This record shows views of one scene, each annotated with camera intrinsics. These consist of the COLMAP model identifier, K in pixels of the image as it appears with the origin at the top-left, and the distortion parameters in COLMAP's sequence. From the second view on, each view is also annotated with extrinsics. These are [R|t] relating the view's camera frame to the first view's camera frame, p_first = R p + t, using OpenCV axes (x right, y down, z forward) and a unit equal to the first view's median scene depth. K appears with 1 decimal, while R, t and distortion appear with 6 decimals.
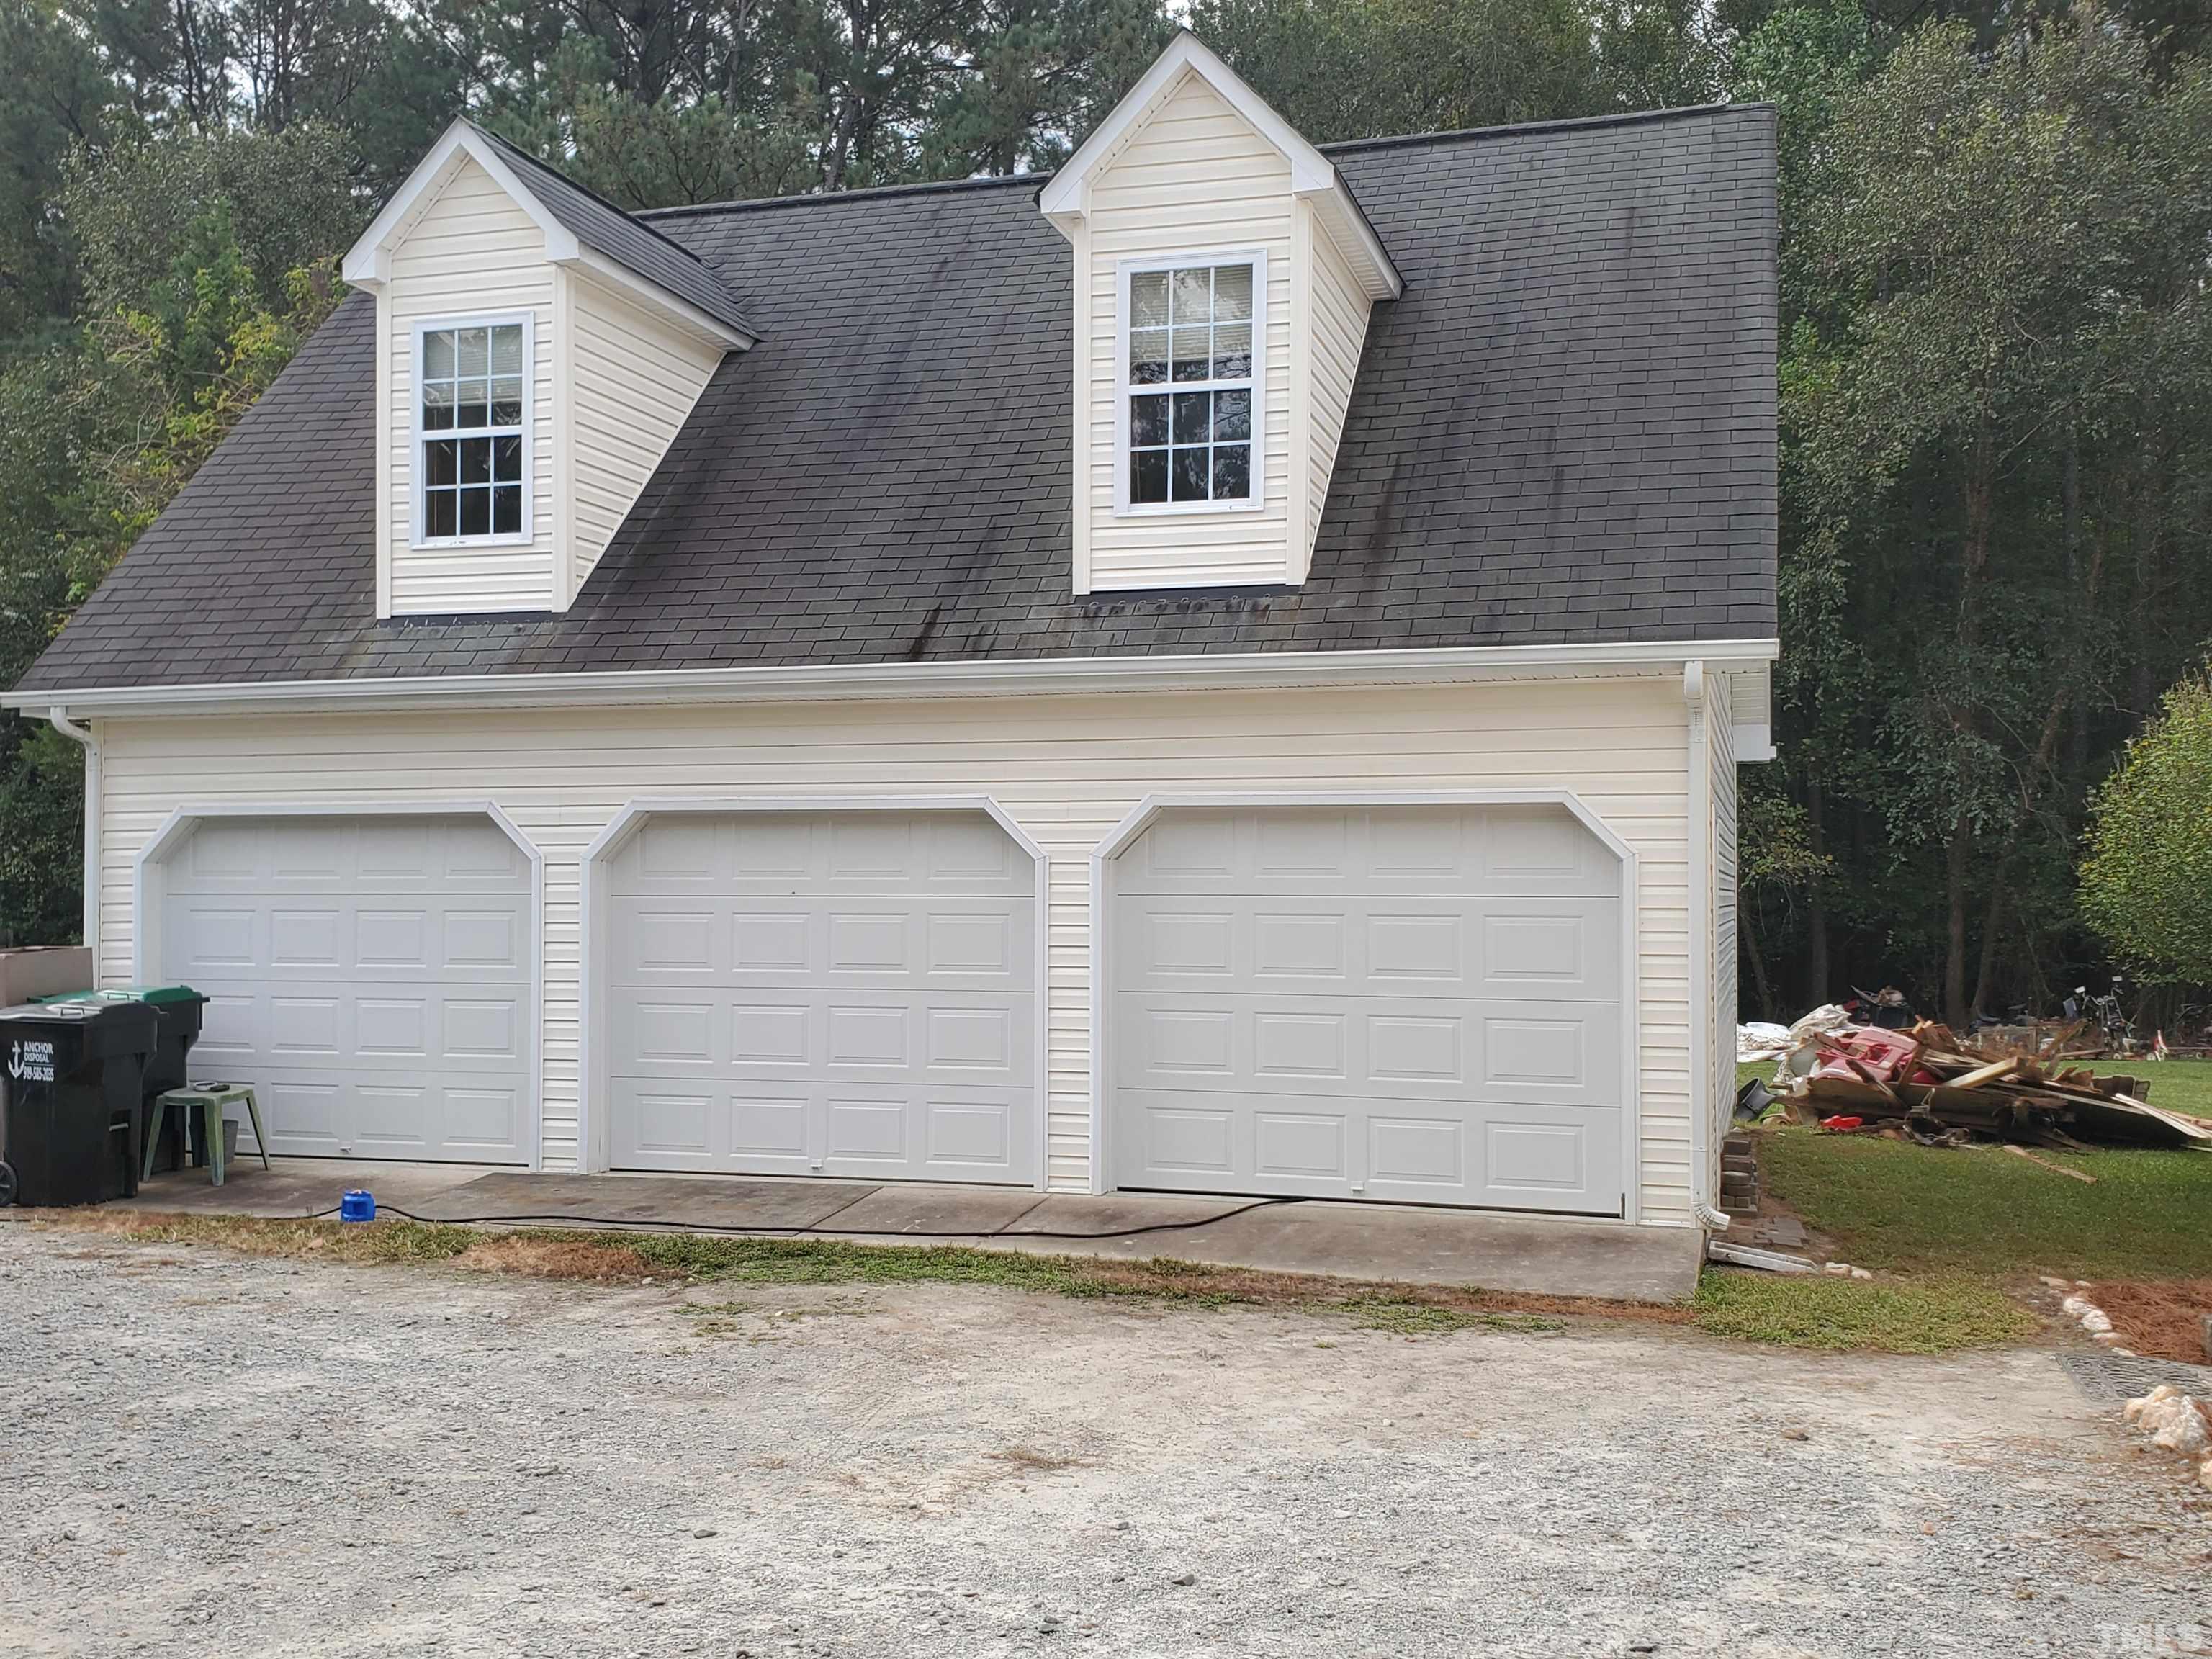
lens RADIAL K [[2168.8, 0, 1104.8], [0, 2168.8, 832.7], [0, 0, 1]] dist [0.120082, 0.000000]
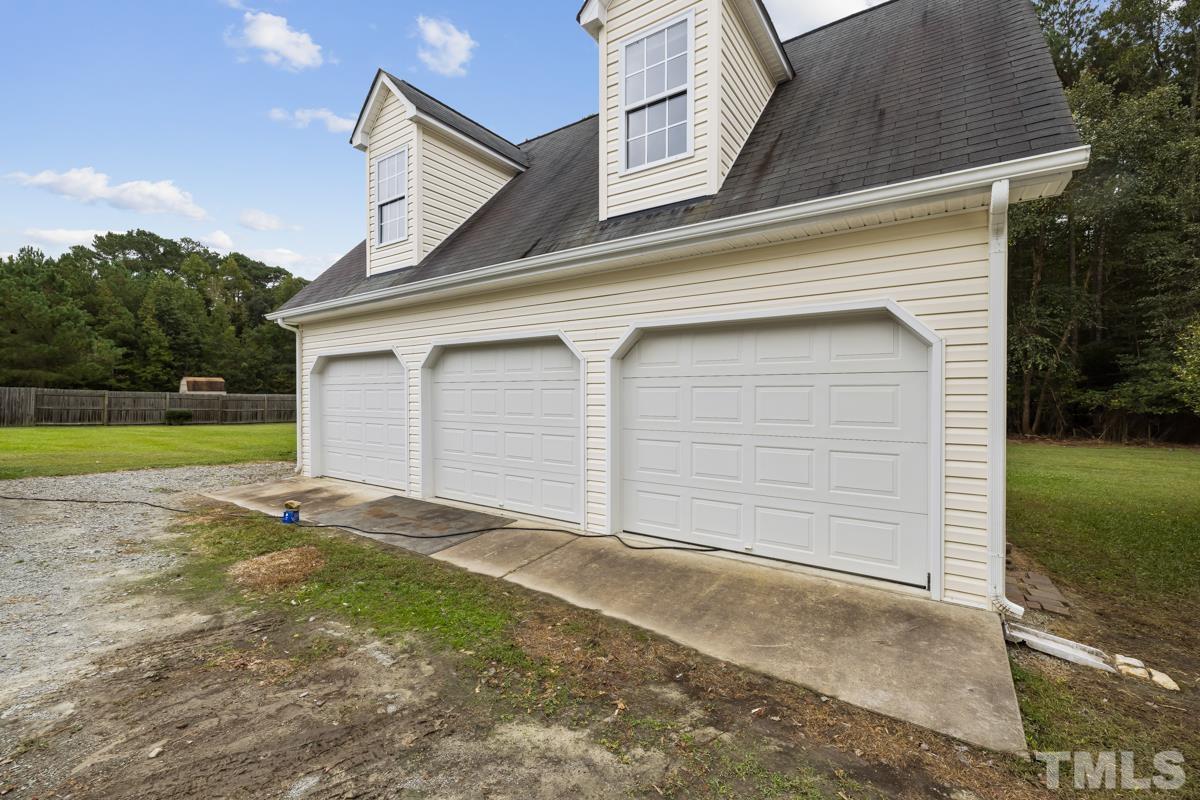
lens RADIAL K [[504.4, 0, 598.0], [0, 504.4, 397.1], [0, 0, 1]] dist [-0.003360, 0.000651]
pose [[0.953041, -0.002765, -0.302830, 0.118699], [0.012208, 0.999496, 0.029296, 0.032209], [0.302596, -0.031617, 0.952594, 0.570620]]
